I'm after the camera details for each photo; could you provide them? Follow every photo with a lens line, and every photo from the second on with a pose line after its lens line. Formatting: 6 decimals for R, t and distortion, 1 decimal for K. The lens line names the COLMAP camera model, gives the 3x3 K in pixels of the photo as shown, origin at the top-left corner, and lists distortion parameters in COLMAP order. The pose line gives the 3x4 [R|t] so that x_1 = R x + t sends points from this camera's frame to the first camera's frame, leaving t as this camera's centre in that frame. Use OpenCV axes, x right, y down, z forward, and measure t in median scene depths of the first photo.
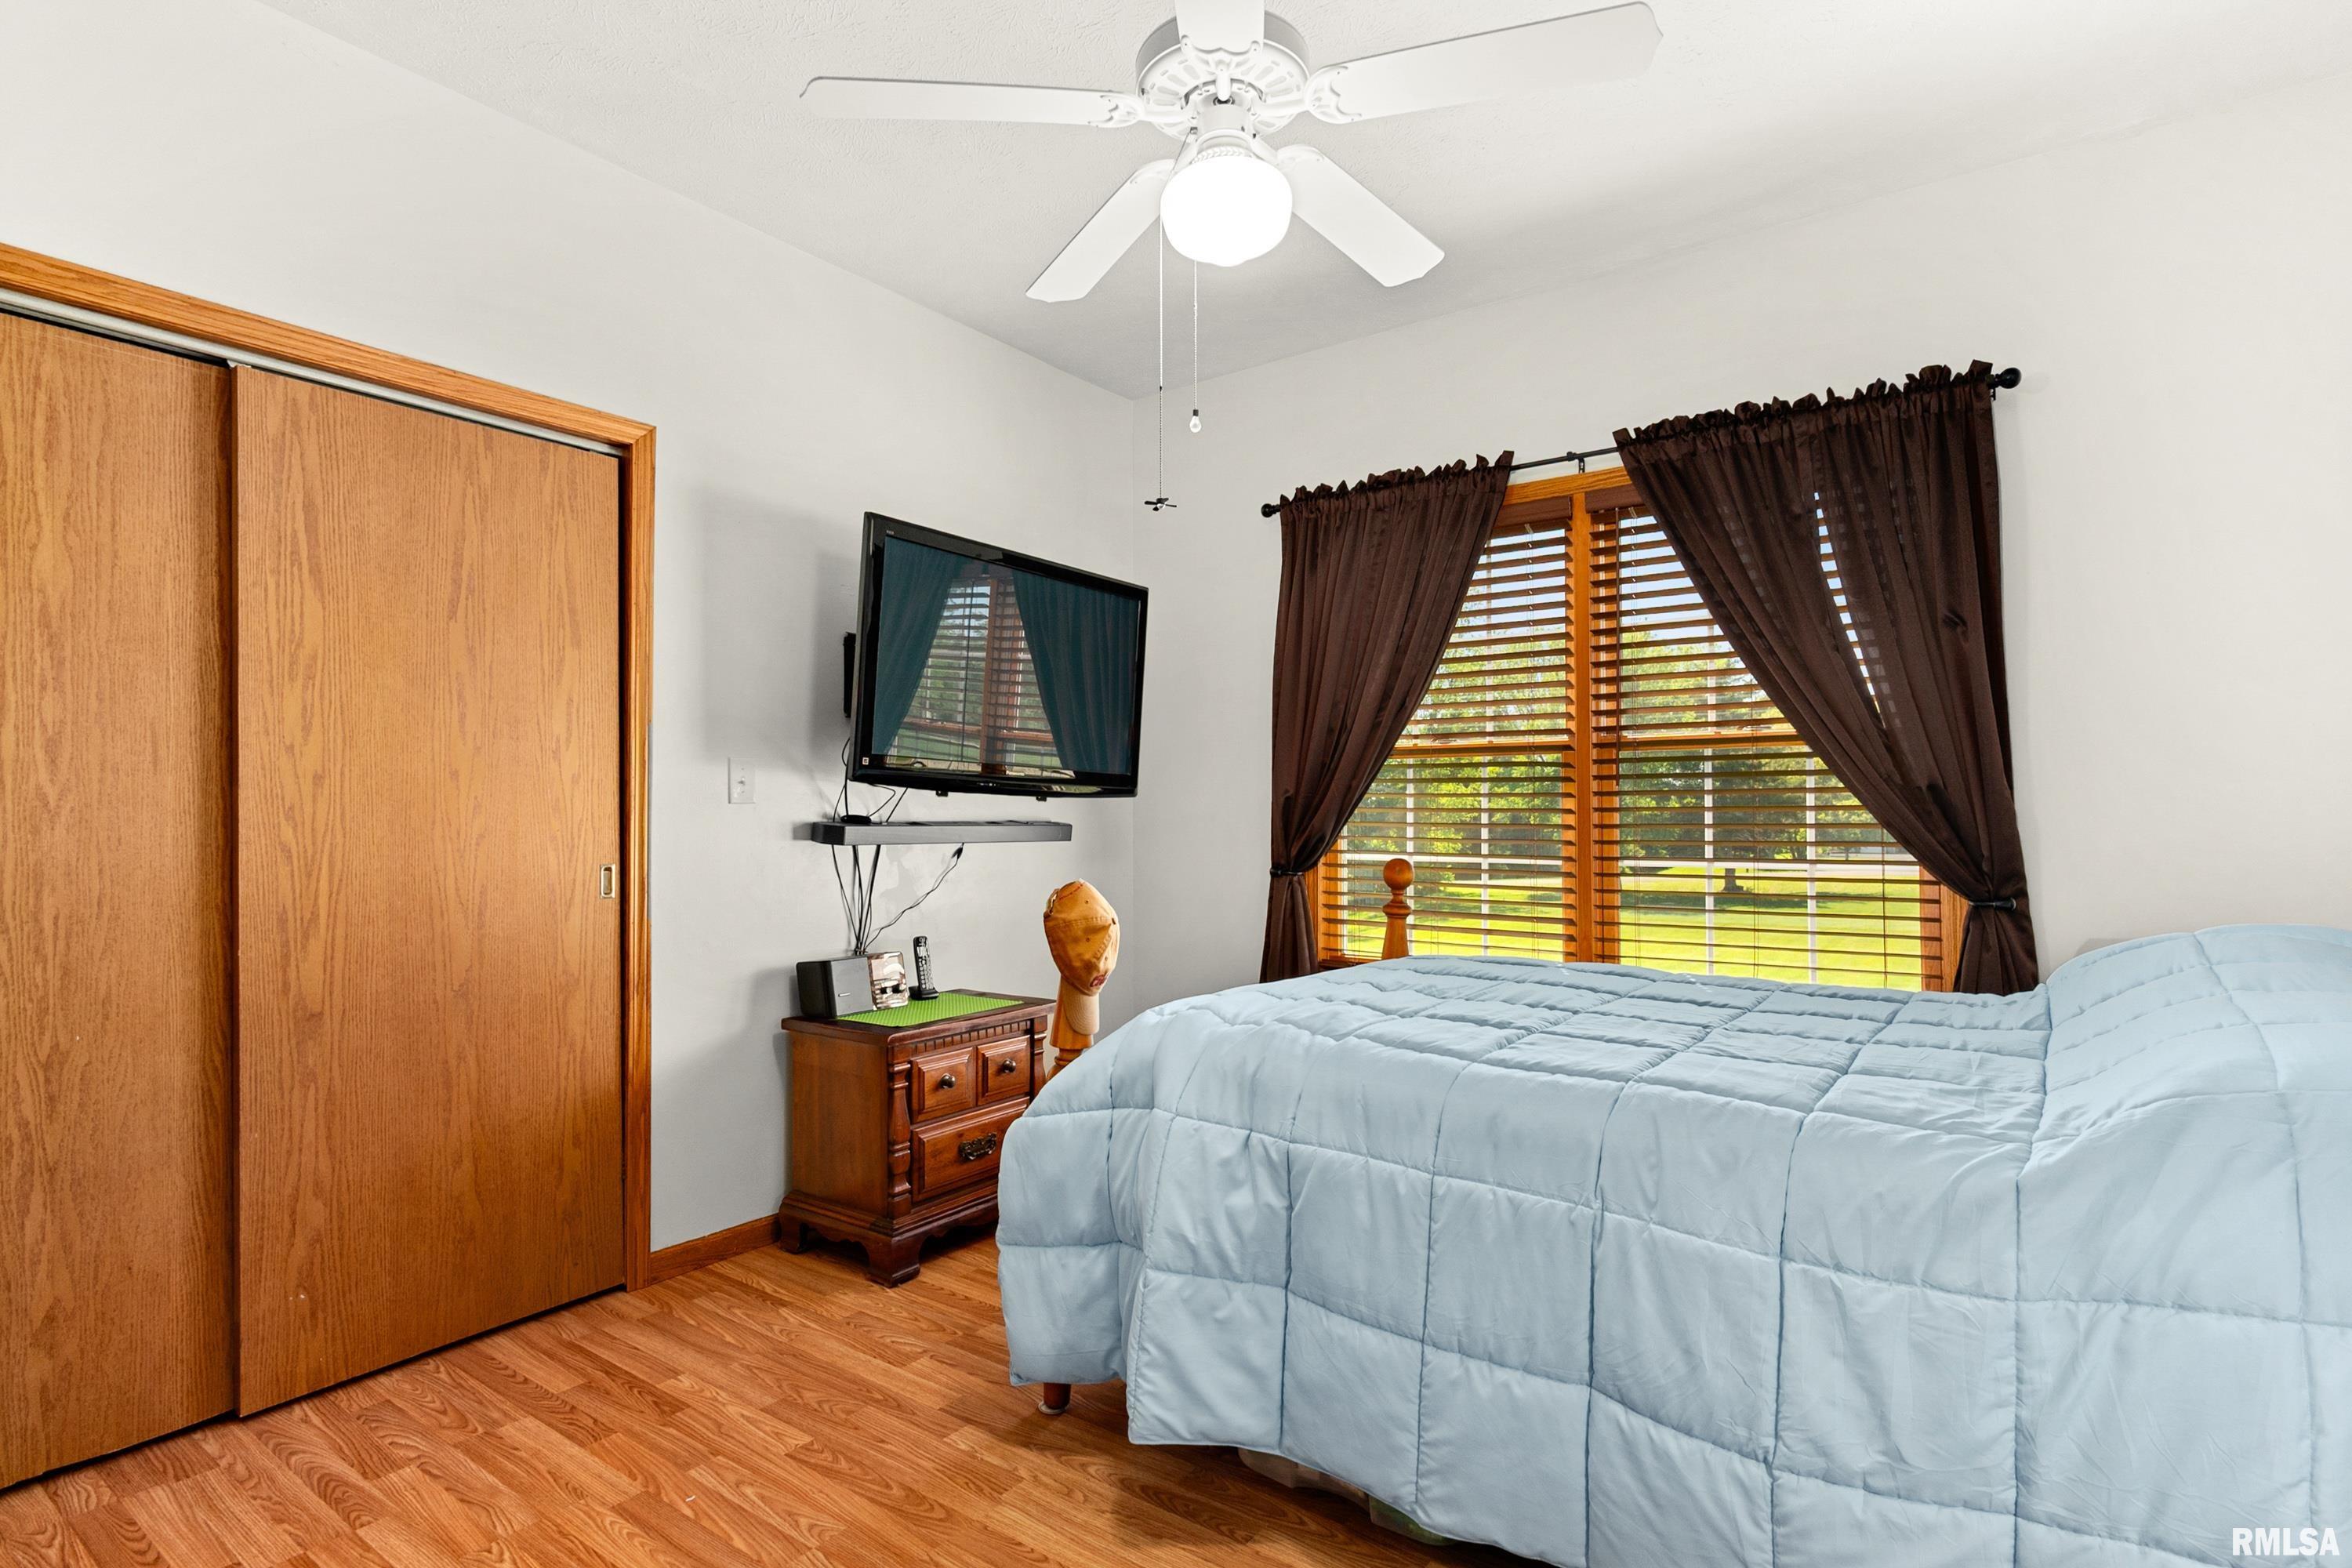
lens RADIAL K [[1169.5, 0, 1186.9], [0, 1169.5, 800.5], [0, 0, 1]] dist [-0.005726, 0.000846]
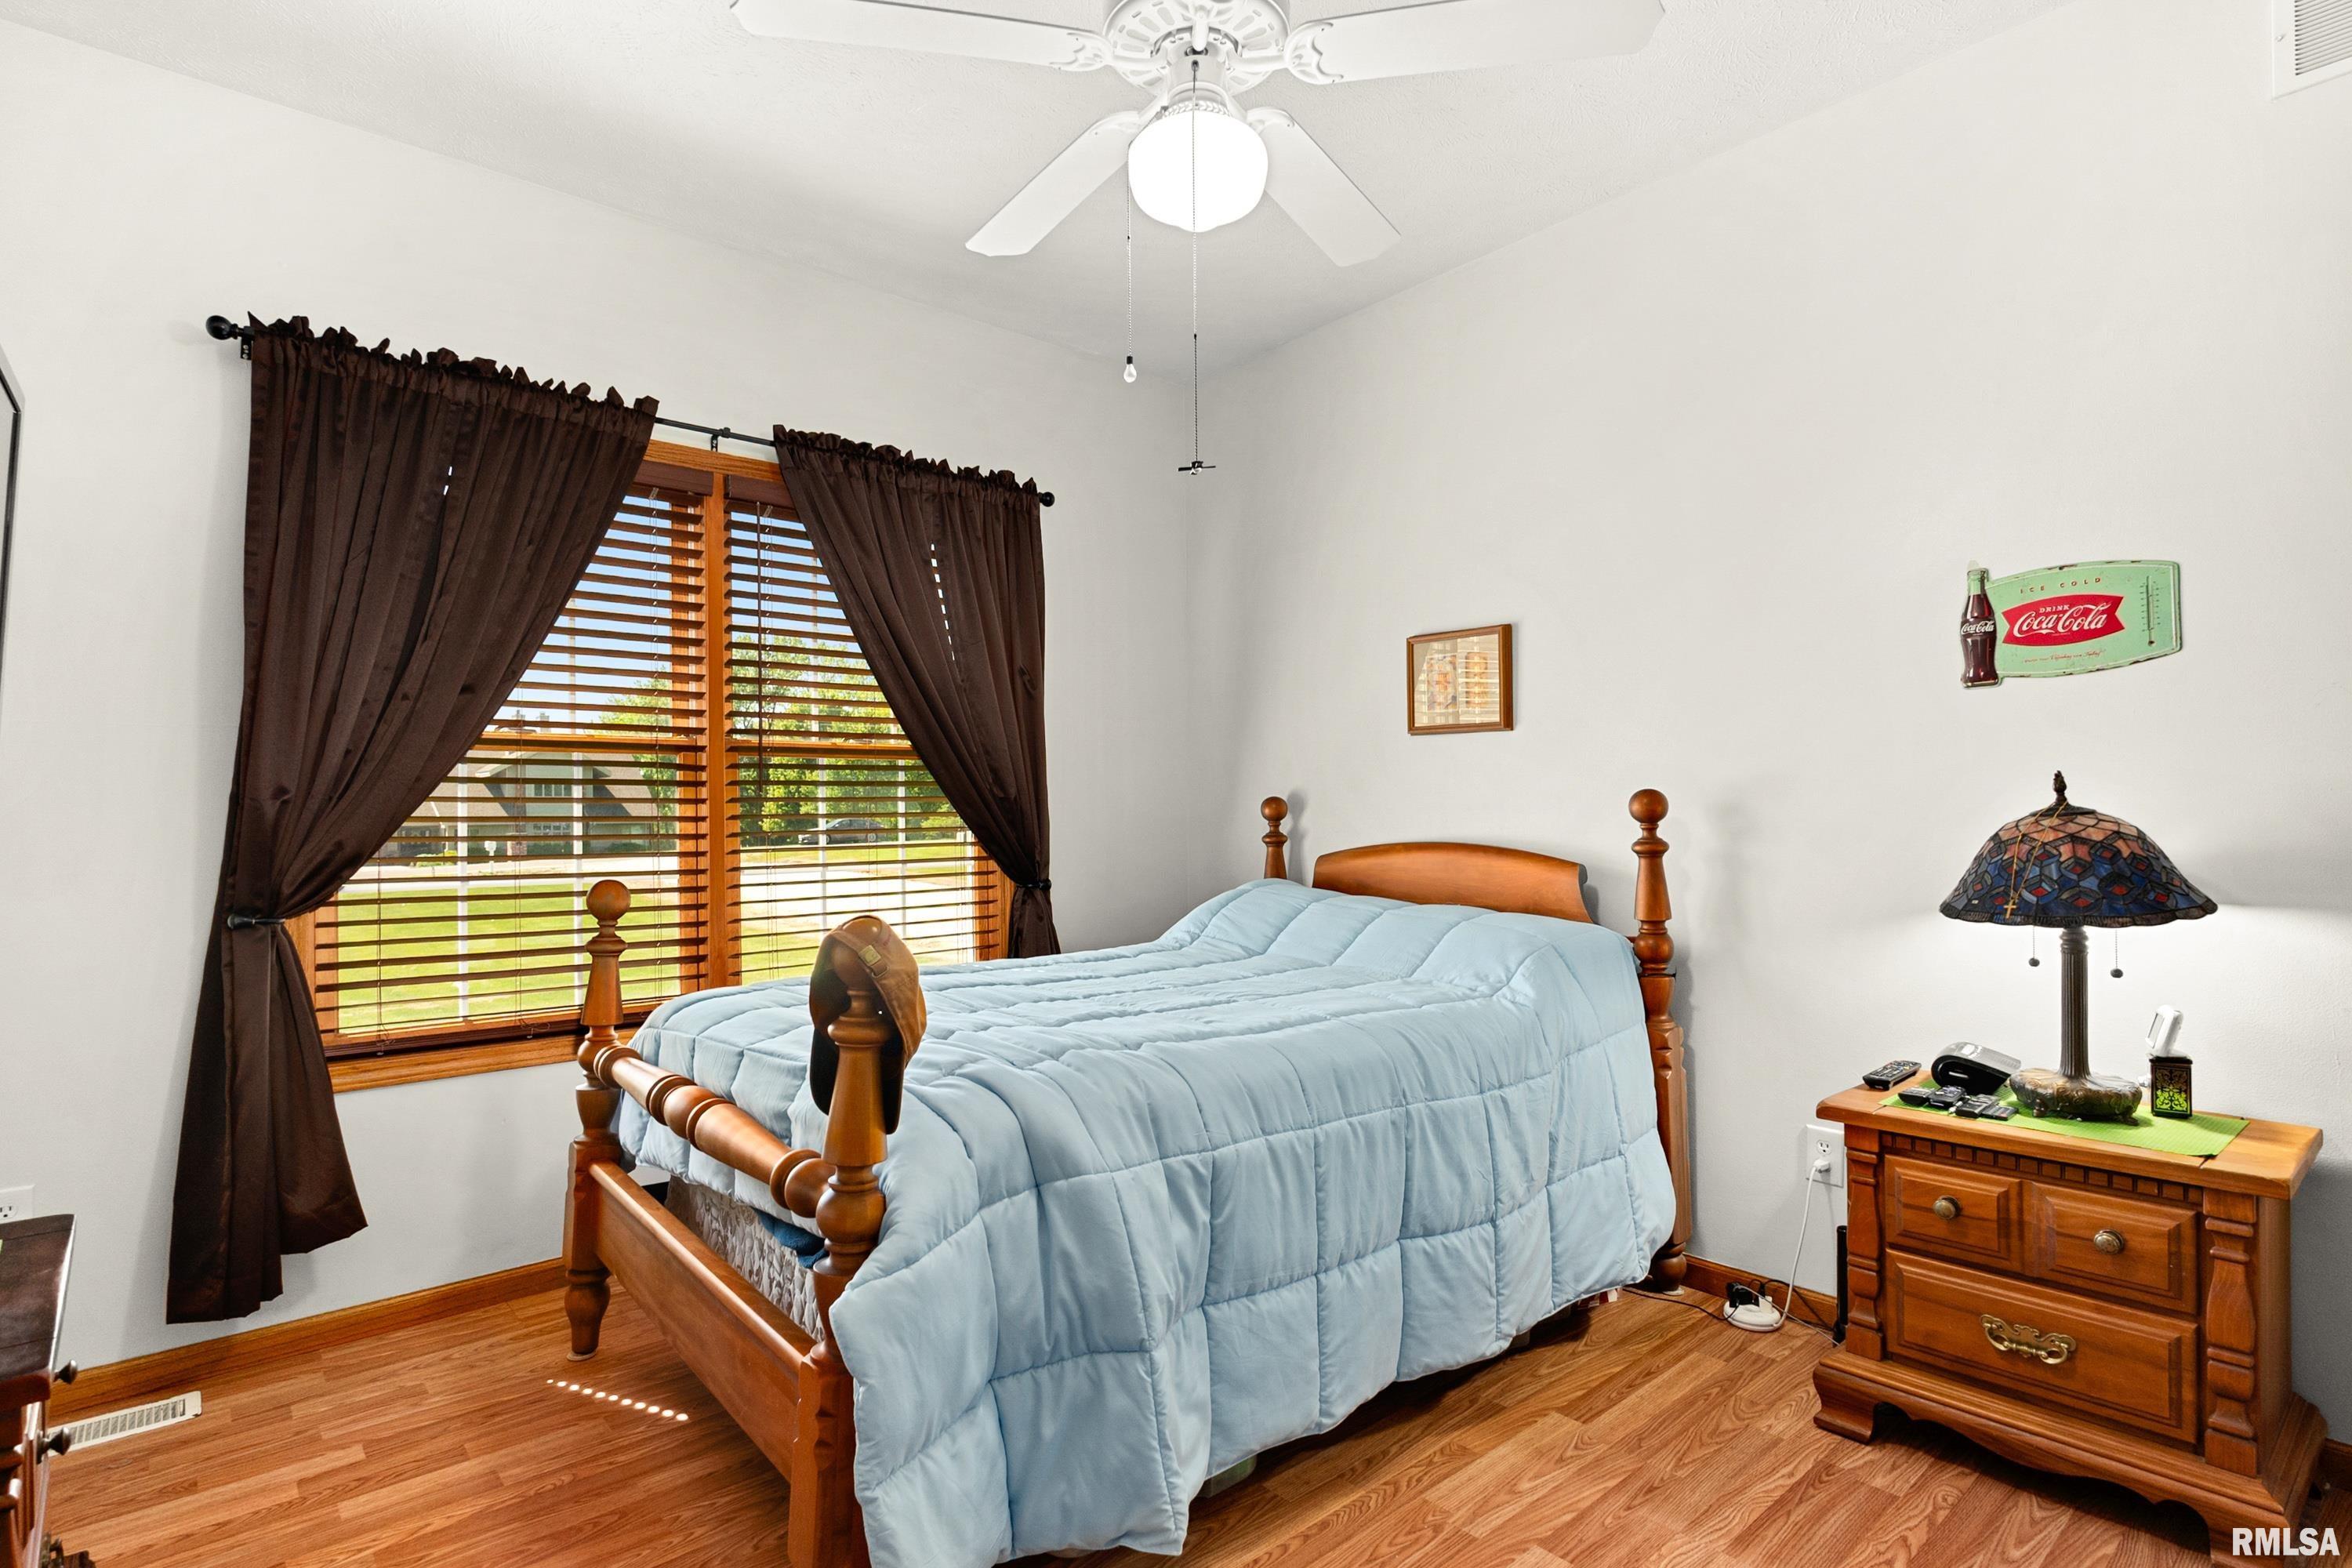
lens RADIAL K [[1174.0, 0, 1179.0], [0, 1174.0, 809.2], [0, 0, 1]] dist [-0.004020, 0.002471]
pose [[0.221411, 0.003514, 0.975174, -0.529579], [-0.000175, 0.999994, -0.003564, 0.005056], [-0.975181, 0.000618, 0.221410, 0.484514]]
